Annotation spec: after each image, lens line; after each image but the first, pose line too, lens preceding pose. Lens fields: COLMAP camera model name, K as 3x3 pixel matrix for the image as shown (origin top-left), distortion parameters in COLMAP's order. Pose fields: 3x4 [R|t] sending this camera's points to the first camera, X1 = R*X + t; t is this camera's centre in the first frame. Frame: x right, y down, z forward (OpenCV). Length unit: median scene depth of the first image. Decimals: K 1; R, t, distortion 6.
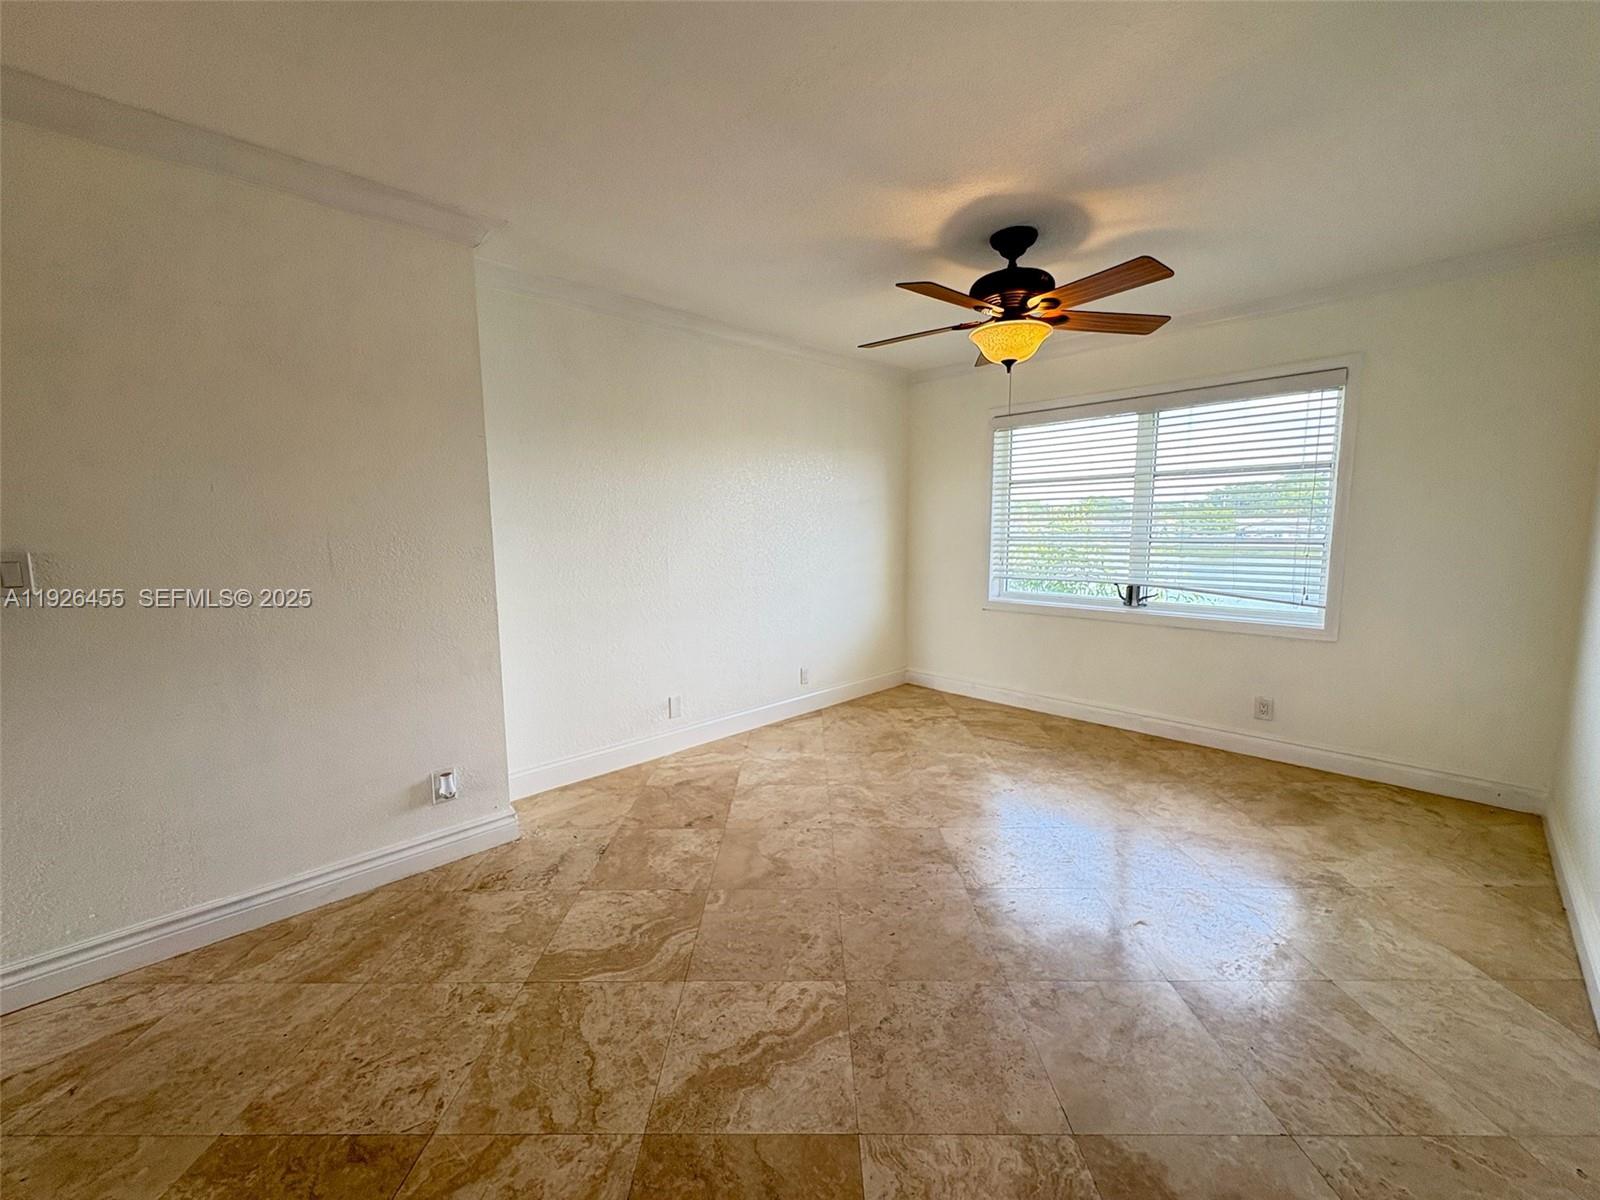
lens RADIAL K [[636.0, 0, 800.0], [0, 636.0, 600.0], [0, 0, 1]] dist [0.000903, 0.000287]
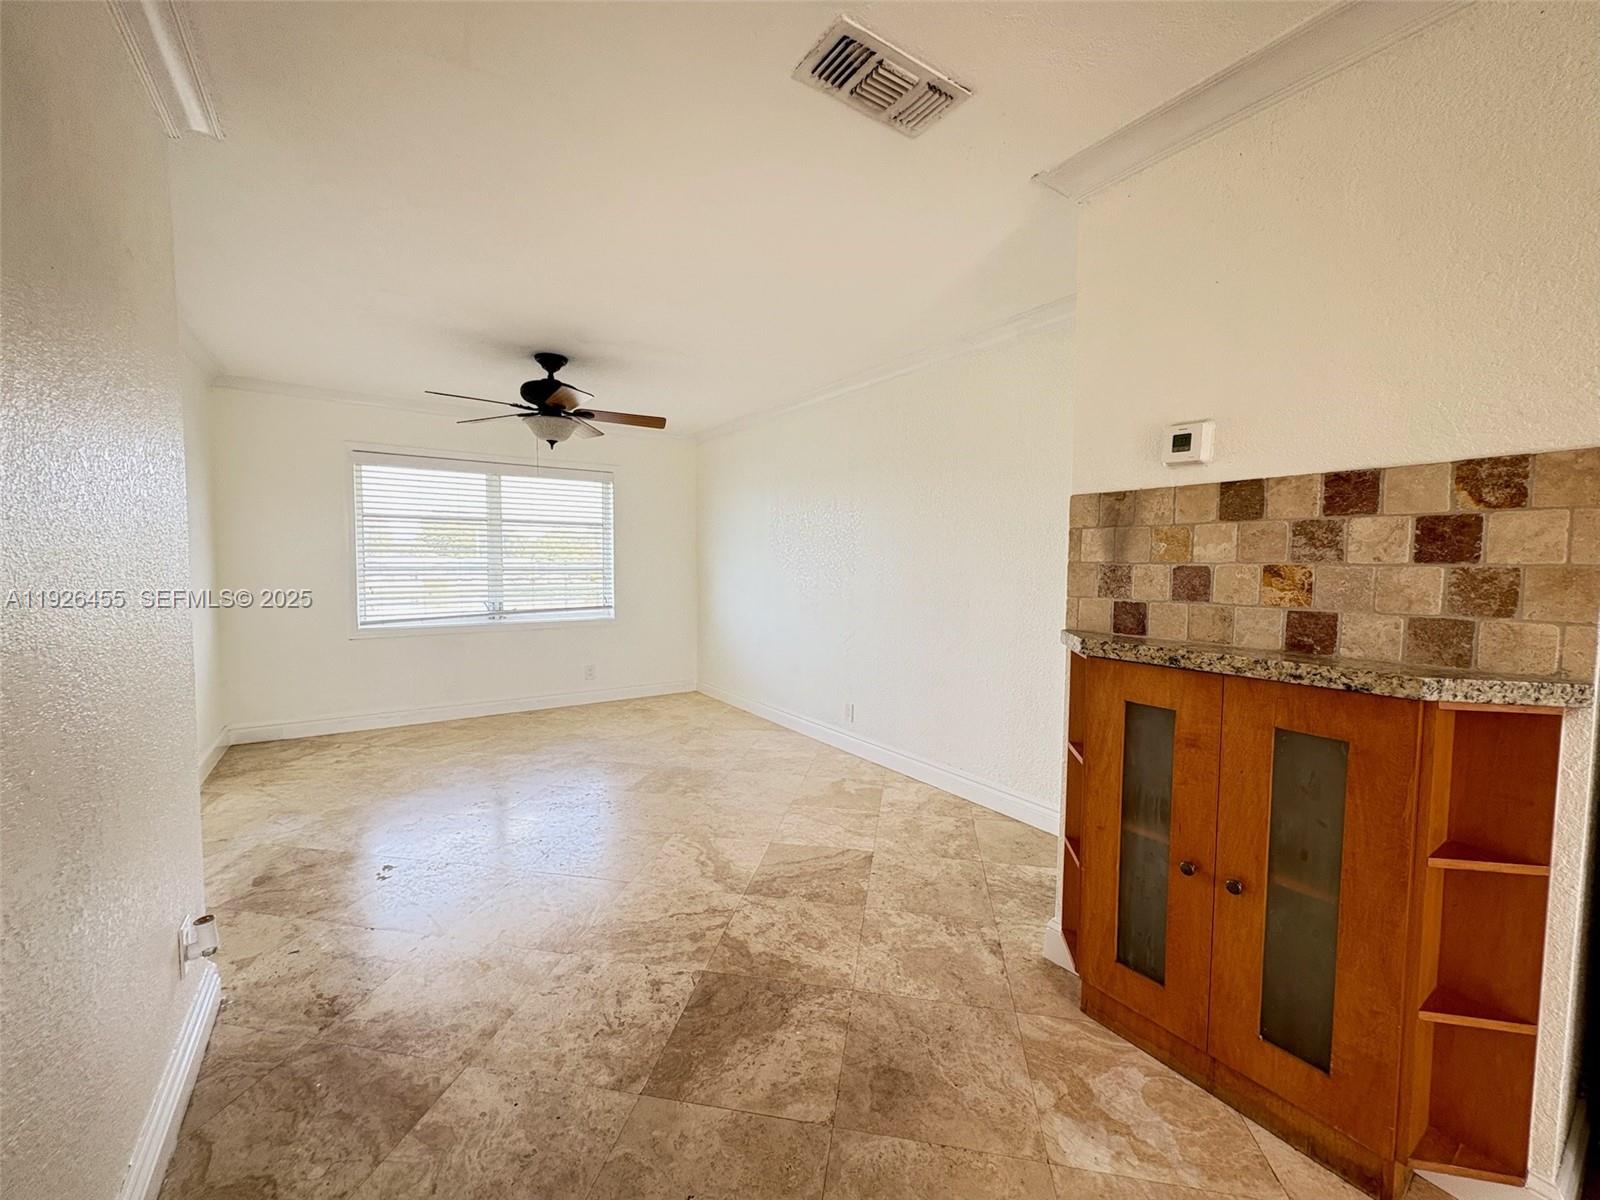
lens RADIAL K [[636.0, 0, 800.0], [0, 636.0, 600.0], [0, 0, 1]] dist [0.000903, 0.000287]
pose [[0.169026, -0.046829, 0.984498, -0.915442], [0.105552, 0.993986, 0.029158, -0.002915], [-0.979943, 0.098988, 0.172953, 0.221305]]
